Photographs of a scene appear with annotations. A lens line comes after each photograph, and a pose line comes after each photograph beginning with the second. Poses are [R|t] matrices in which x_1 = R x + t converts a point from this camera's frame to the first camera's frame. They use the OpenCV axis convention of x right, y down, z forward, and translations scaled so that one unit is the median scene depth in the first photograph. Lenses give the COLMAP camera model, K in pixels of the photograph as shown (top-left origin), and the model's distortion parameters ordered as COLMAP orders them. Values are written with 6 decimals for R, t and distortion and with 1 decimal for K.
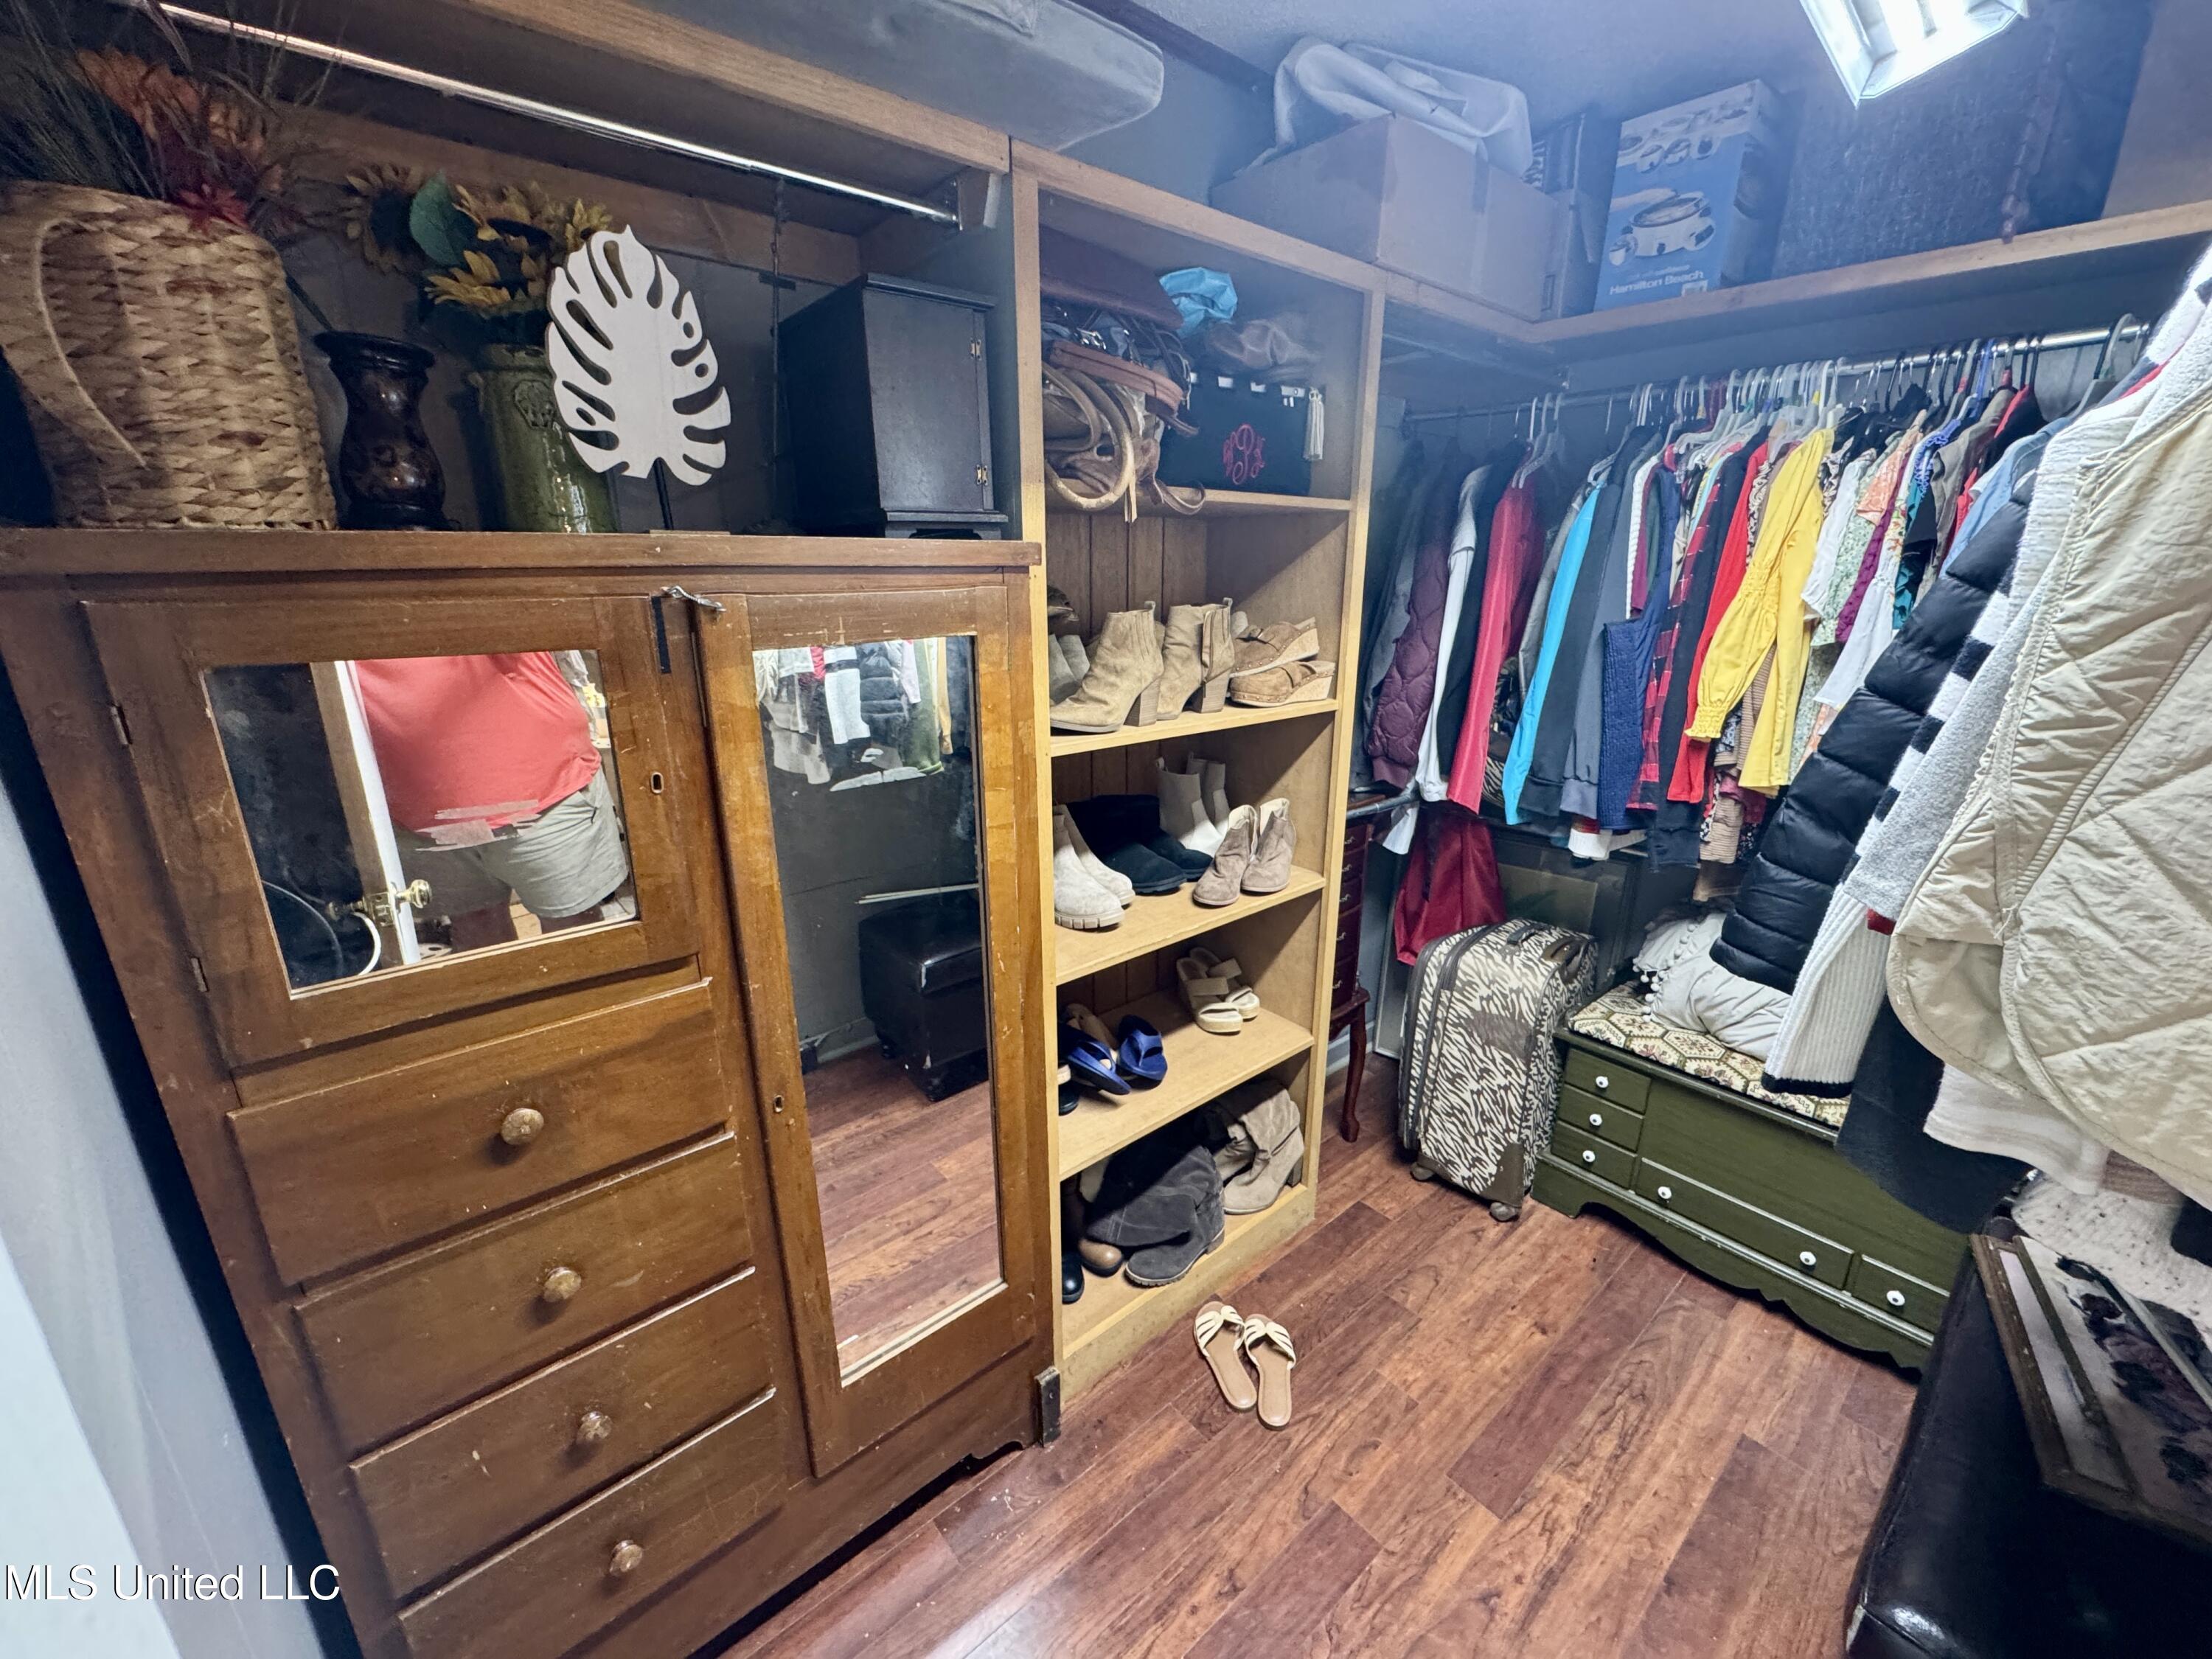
lens RADIAL K [[878.7, 0, 1104.5], [0, 878.7, 829.9], [0, 0, 1]] dist [-0.002292, 0.000072]
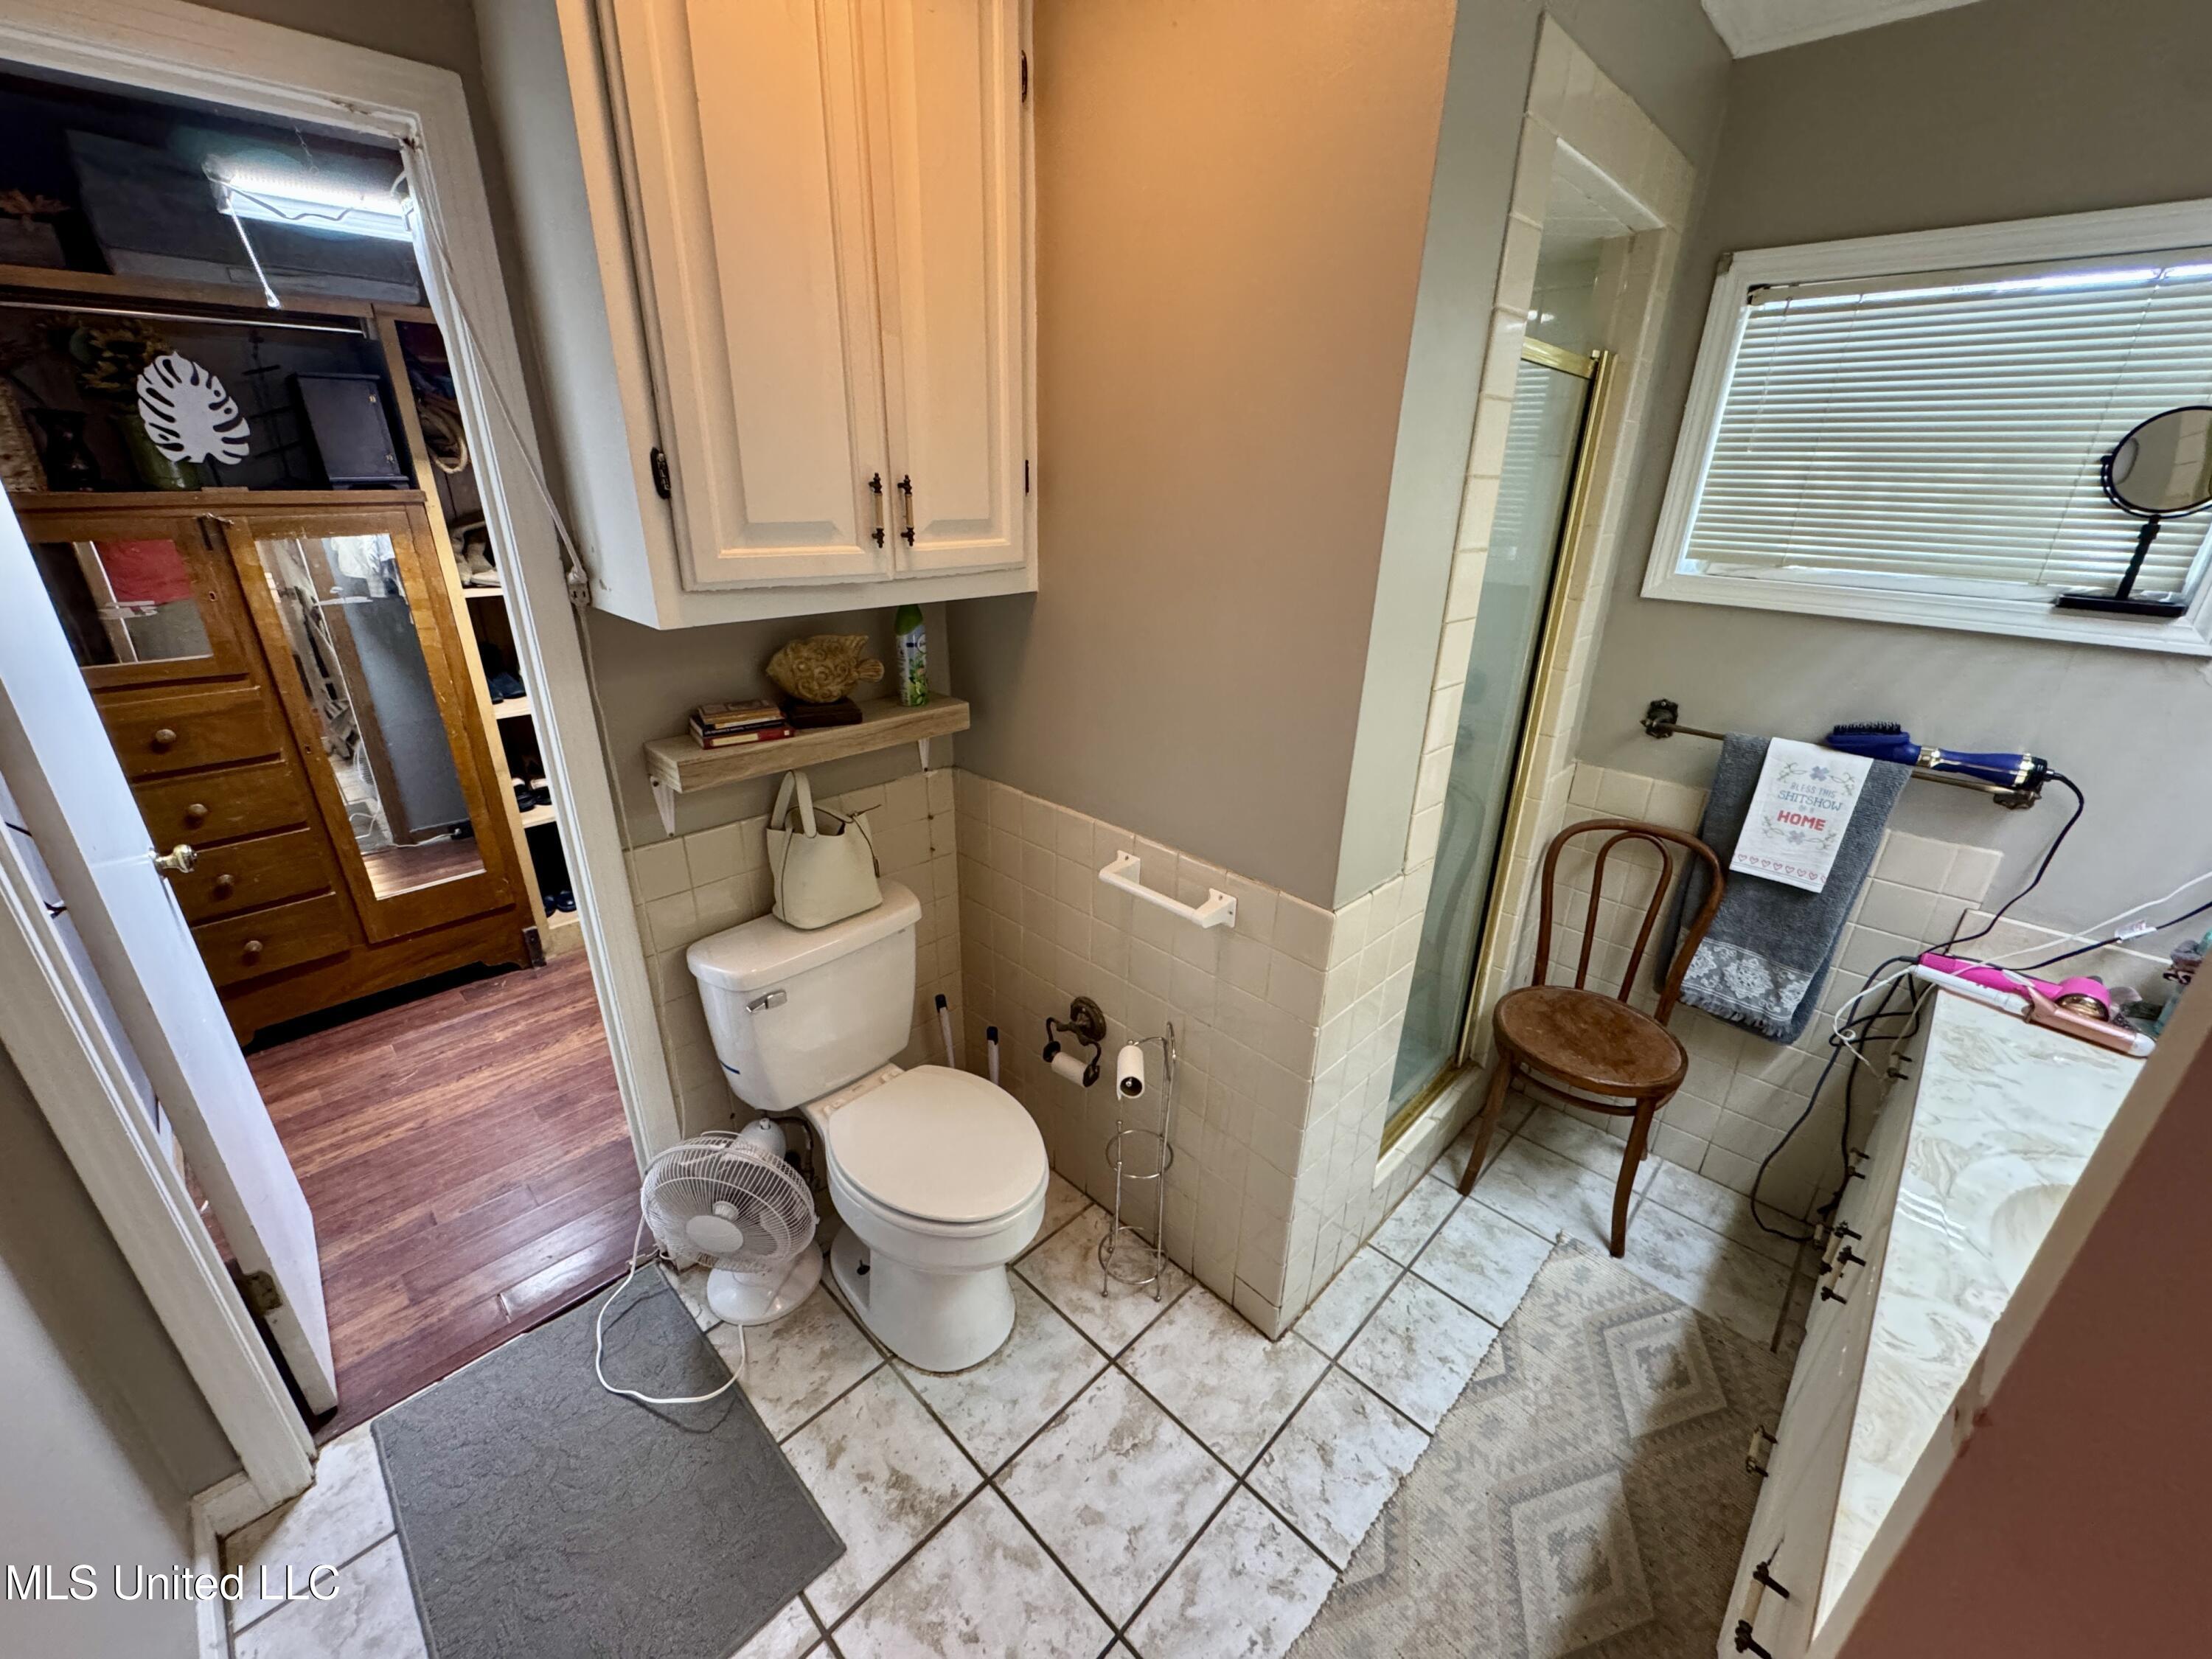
lens RADIAL K [[878.7, 0, 1104.5], [0, 878.7, 829.9], [0, 0, 1]] dist [-0.002292, 0.000072]
pose [[0.994565, -0.025163, 0.101029, 1.539244], [0.014818, 0.994687, 0.101872, 0.345107], [-0.103056, -0.099821, 0.989654, -1.570130]]
